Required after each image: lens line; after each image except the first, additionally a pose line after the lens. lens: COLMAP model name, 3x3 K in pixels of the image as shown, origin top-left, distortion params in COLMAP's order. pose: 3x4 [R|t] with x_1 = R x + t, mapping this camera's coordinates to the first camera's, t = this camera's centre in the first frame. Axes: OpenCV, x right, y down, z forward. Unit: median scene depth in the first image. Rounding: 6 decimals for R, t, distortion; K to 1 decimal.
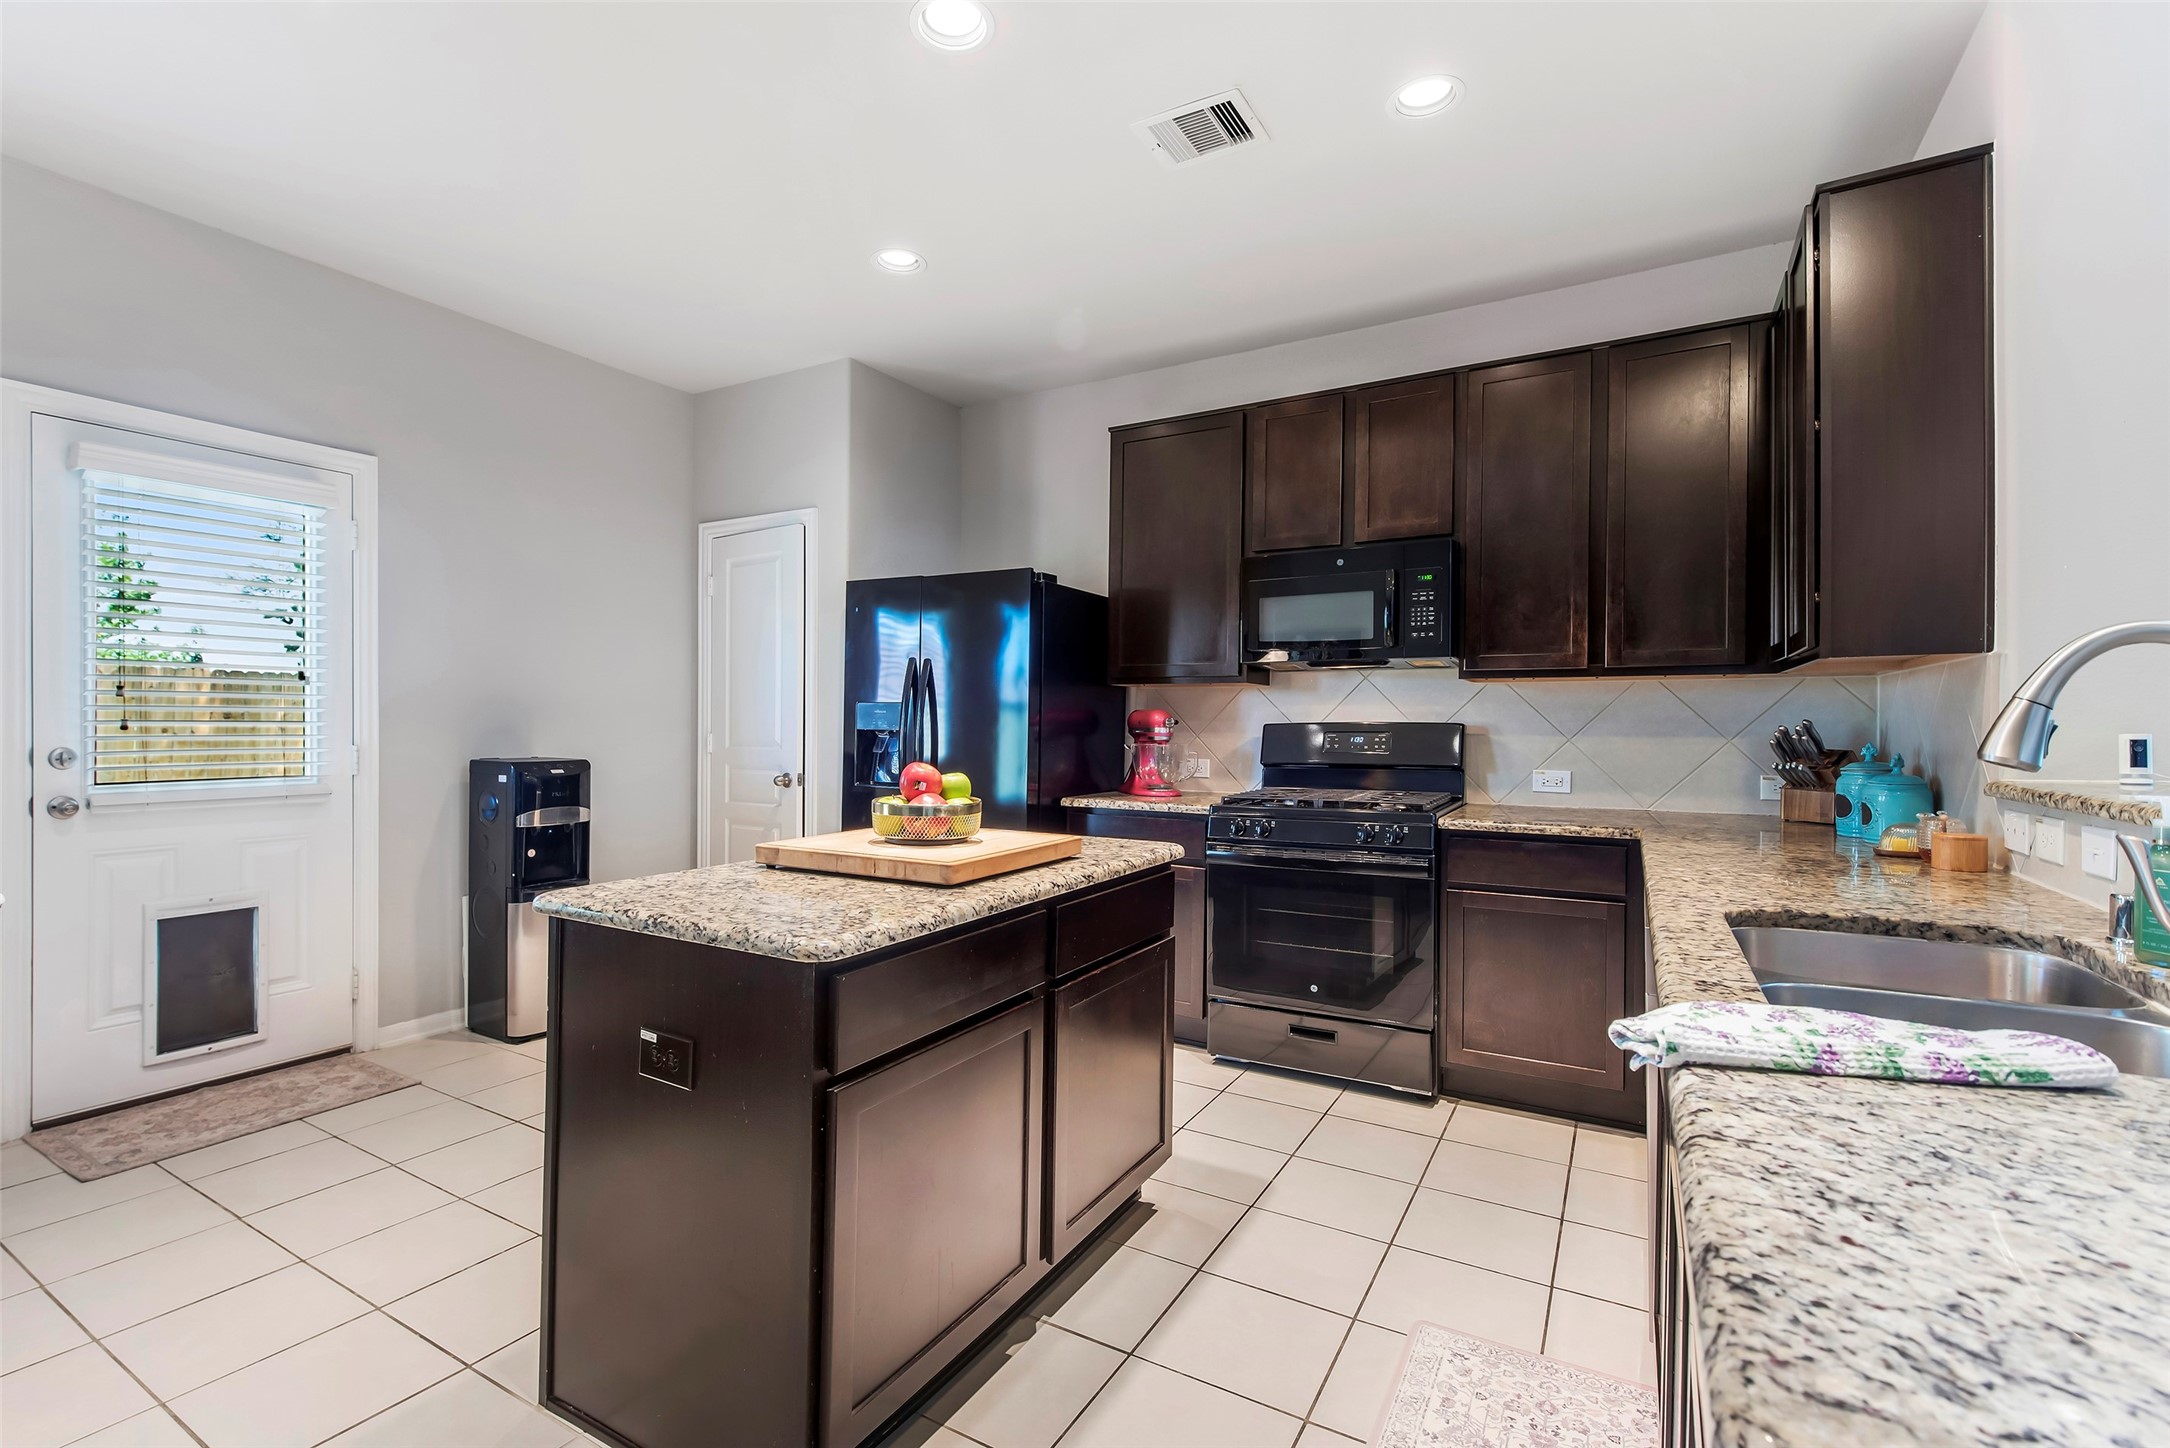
lens RADIAL K [[982.2, 0, 1084.8], [0, 982.2, 713.8], [0, 0, 1]] dist [-0.002353, 0.002524]
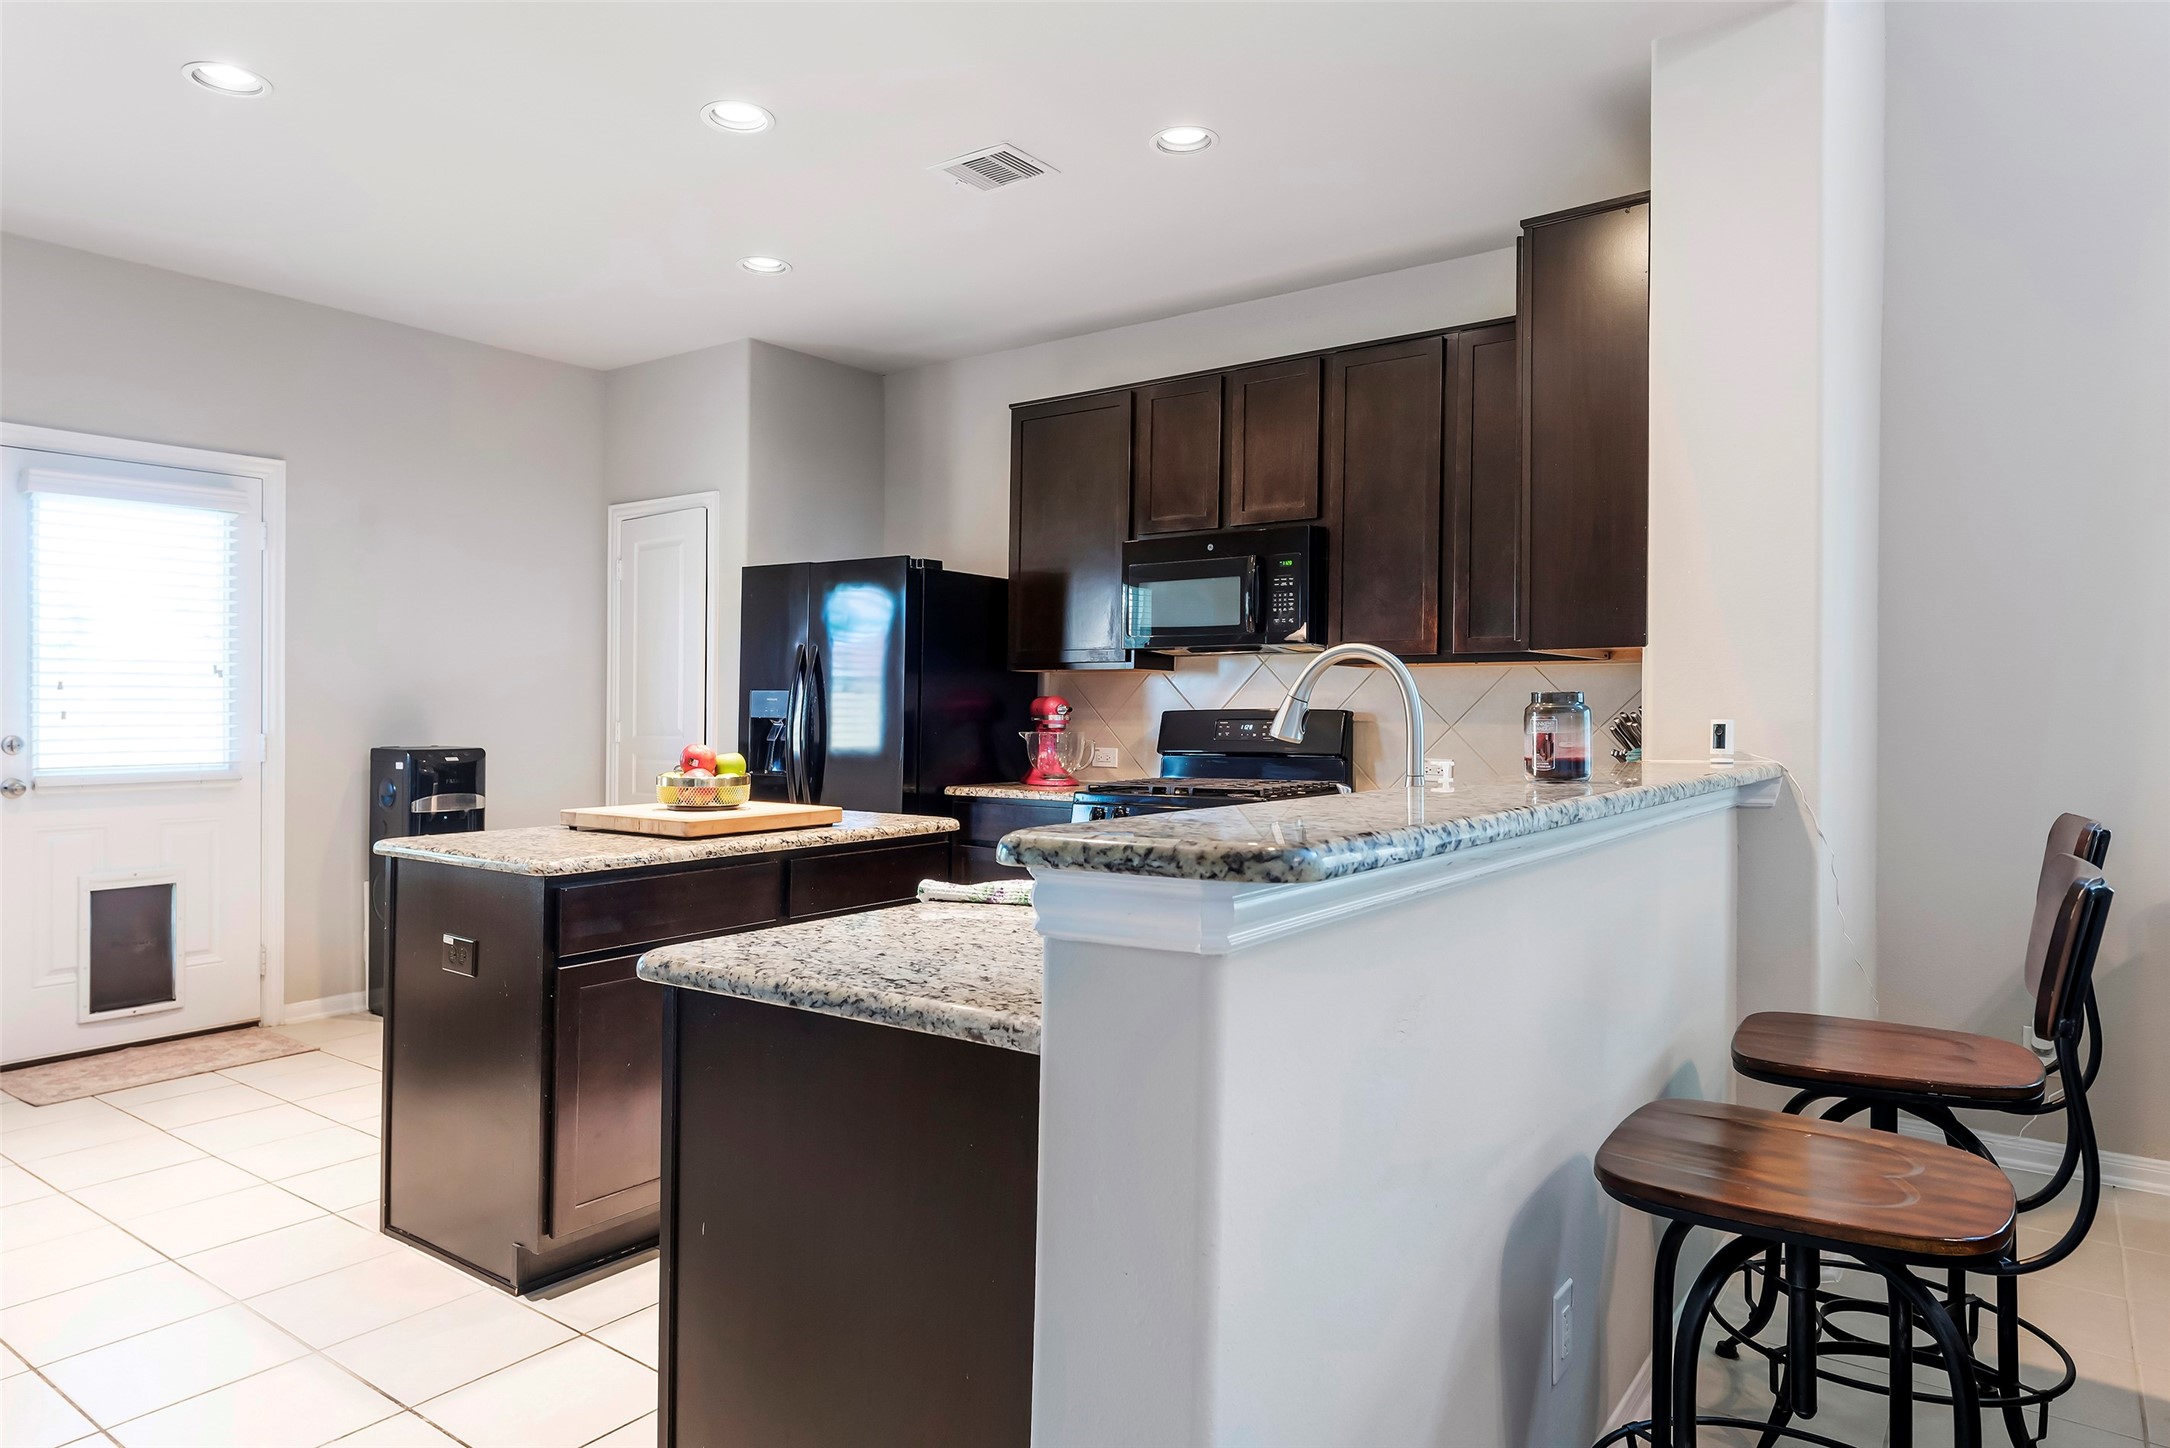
lens RADIAL K [[1359.8, 0, 1140.9], [0, 1359.8, 681.9], [0, 0, 1]] dist [0.021323, -0.010066]
pose [[0.996489, -0.003989, -0.083623, 0.309532], [0.003095, 0.999937, -0.010827, -0.004549], [0.083661, 0.010530, 0.996439, -0.377196]]
